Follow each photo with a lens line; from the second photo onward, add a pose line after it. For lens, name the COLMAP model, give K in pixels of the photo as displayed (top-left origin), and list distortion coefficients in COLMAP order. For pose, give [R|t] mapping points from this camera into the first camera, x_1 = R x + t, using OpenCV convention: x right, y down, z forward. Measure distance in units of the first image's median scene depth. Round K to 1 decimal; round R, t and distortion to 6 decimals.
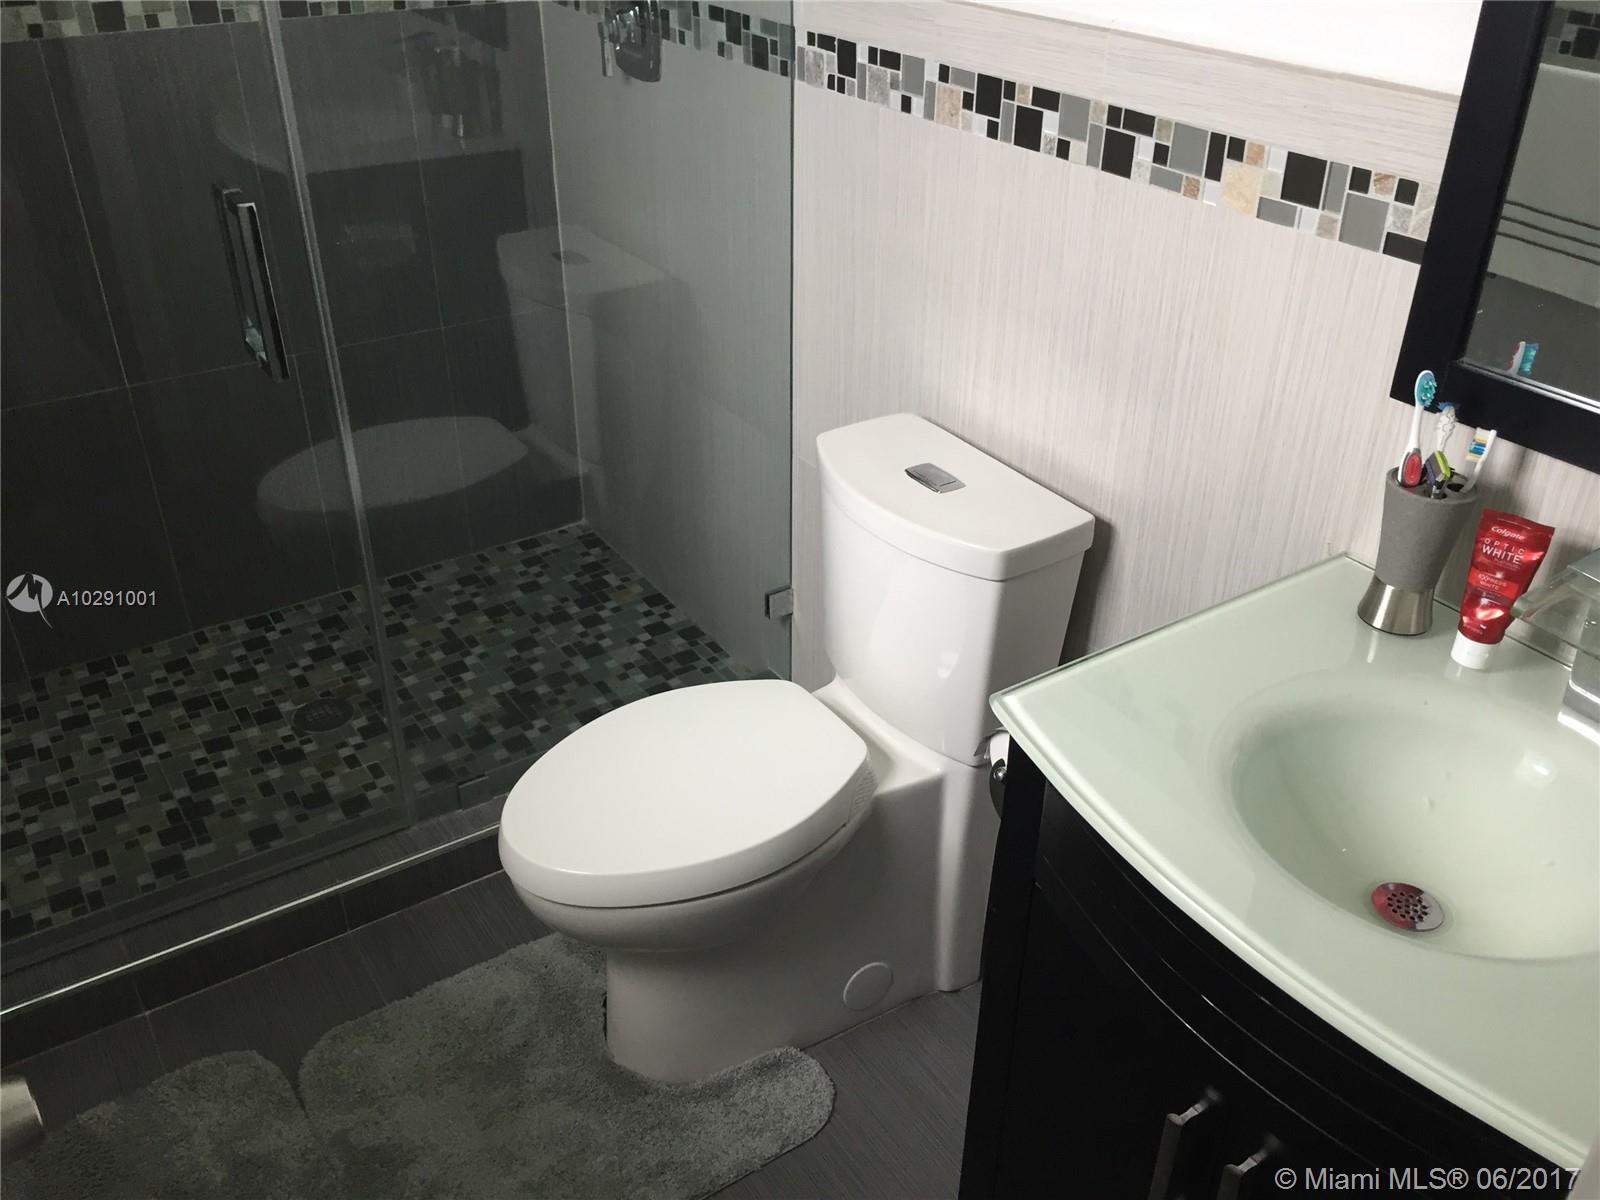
lens RADIAL K [[1372.5, 0, 800.9], [0, 1372.5, 597.1], [0, 0, 1]] dist [0.083445, -0.122268]
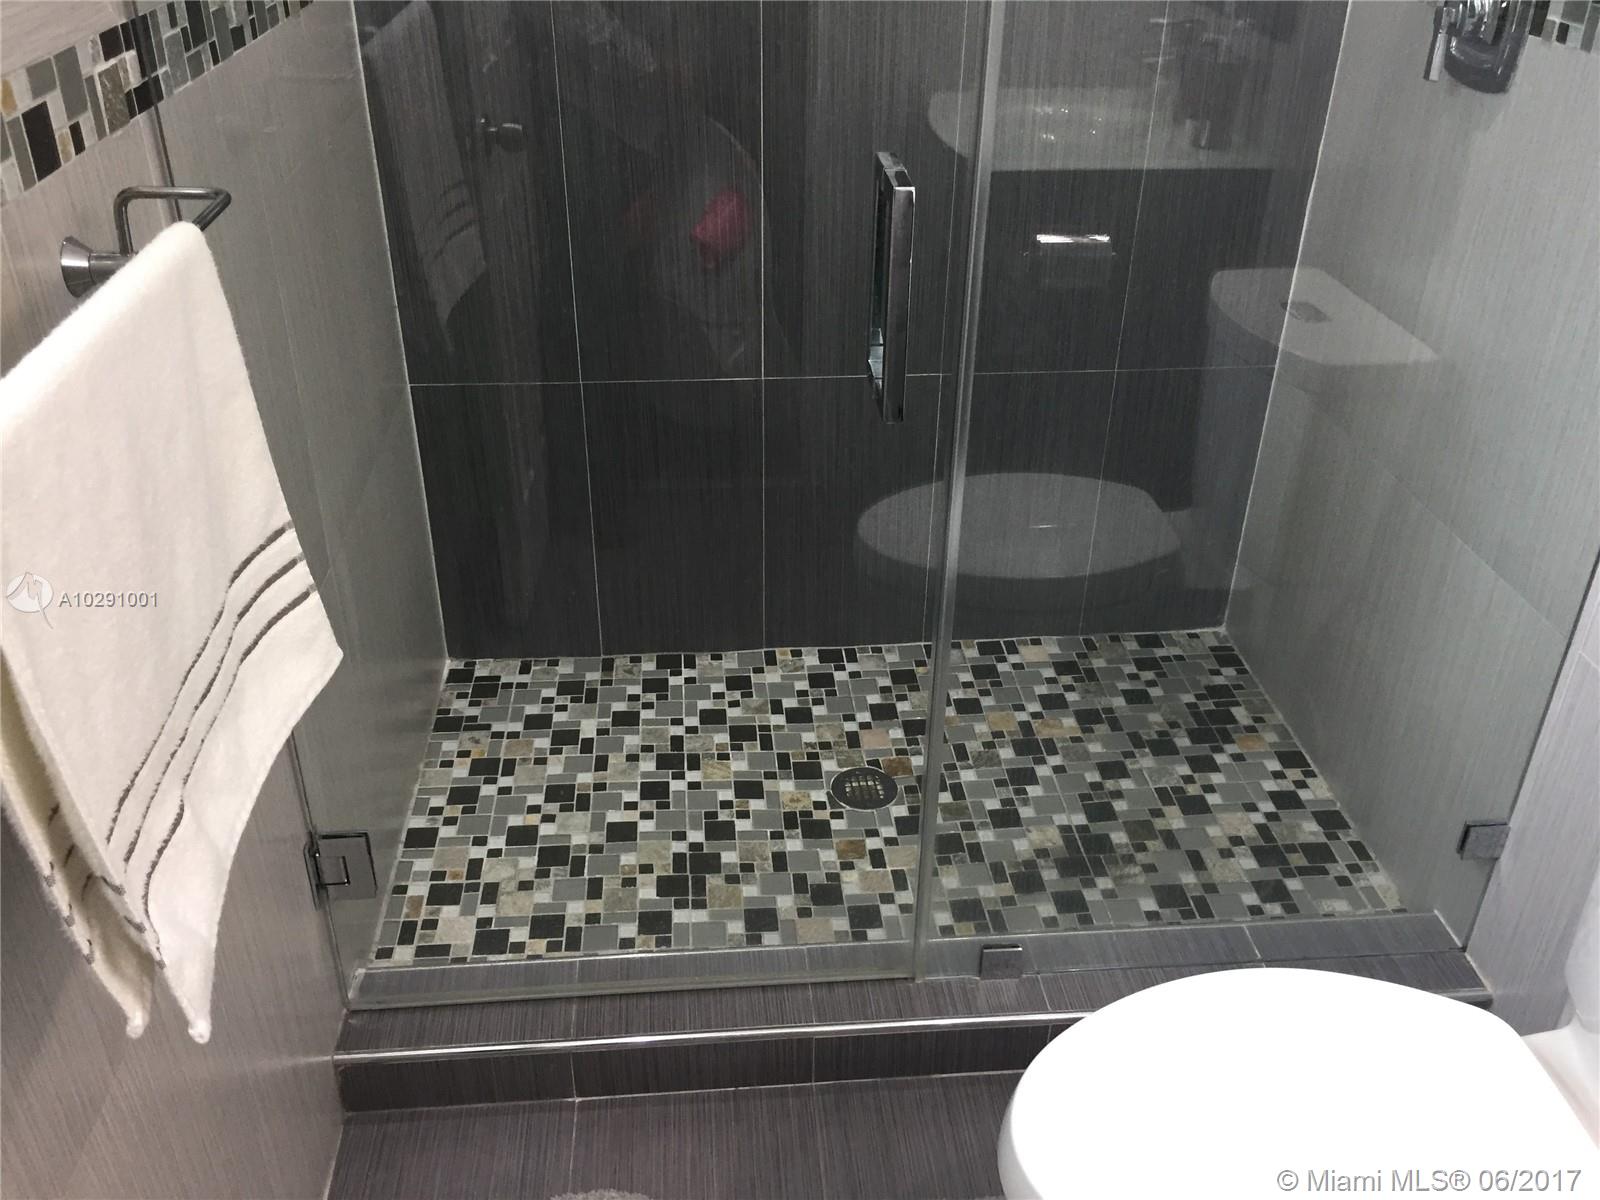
lens RADIAL K [[1372.5, 0, 795.6], [0, 1372.5, 598.3], [0, 0, 1]] dist [0.083445, -0.122268]
pose [[0.875496, 0.243871, -0.417173, -0.053806], [-0.250335, 0.967328, 0.040119, -0.052403], [0.413327, 0.069309, 0.907941, 0.196032]]
